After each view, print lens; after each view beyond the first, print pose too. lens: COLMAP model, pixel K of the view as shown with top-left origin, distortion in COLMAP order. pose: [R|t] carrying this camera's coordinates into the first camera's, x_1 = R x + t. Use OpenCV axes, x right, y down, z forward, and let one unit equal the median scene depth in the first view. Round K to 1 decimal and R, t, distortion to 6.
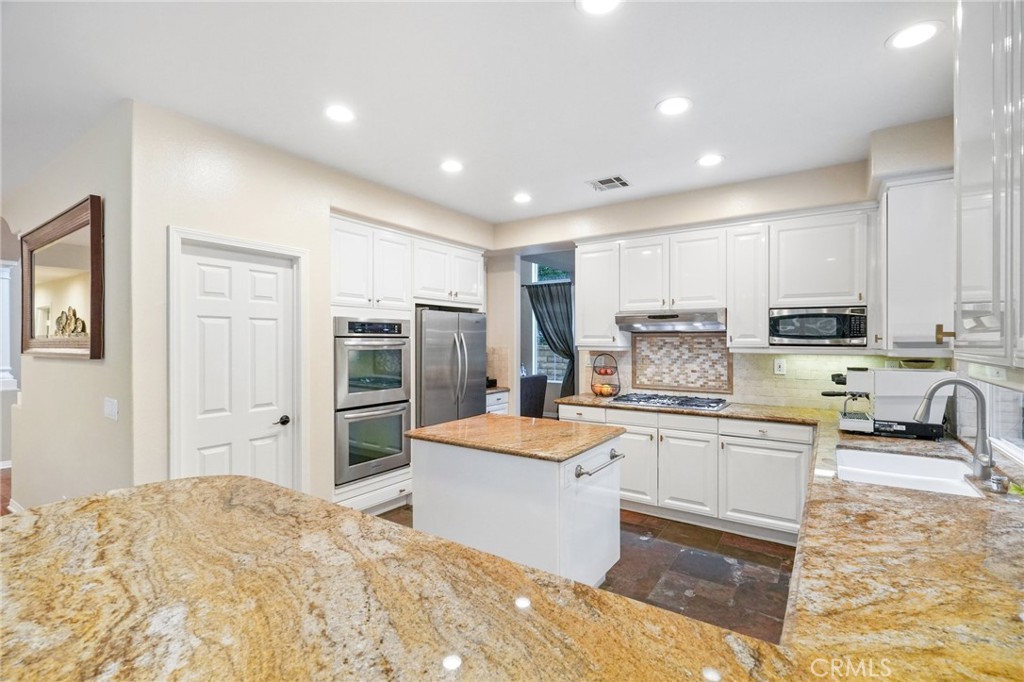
lens RADIAL K [[463.8, 0, 516.0], [0, 463.8, 338.2], [0, 0, 1]] dist [-0.001270, -0.000107]
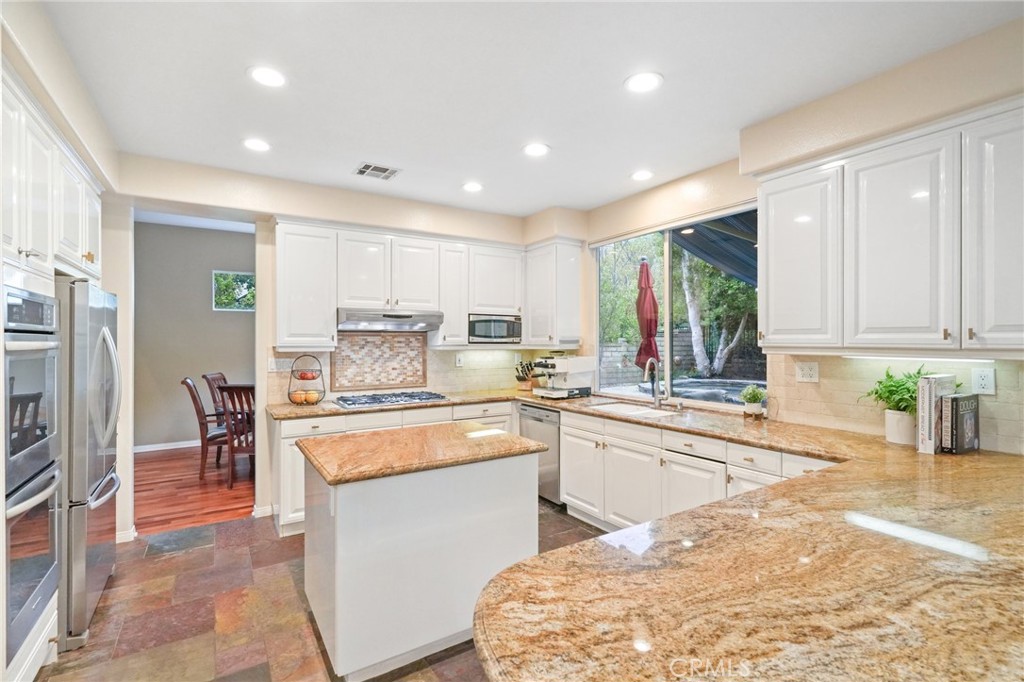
lens RADIAL K [[467.5, 0, 511.4], [0, 467.5, 342.6], [0, 0, 1]] dist [-0.000811, -0.000642]
pose [[0.401772, -0.006102, 0.915720, -0.525363], [-0.001609, 0.999972, 0.007369, 0.003581], [-0.915738, -0.004434, 0.401751, 0.354349]]
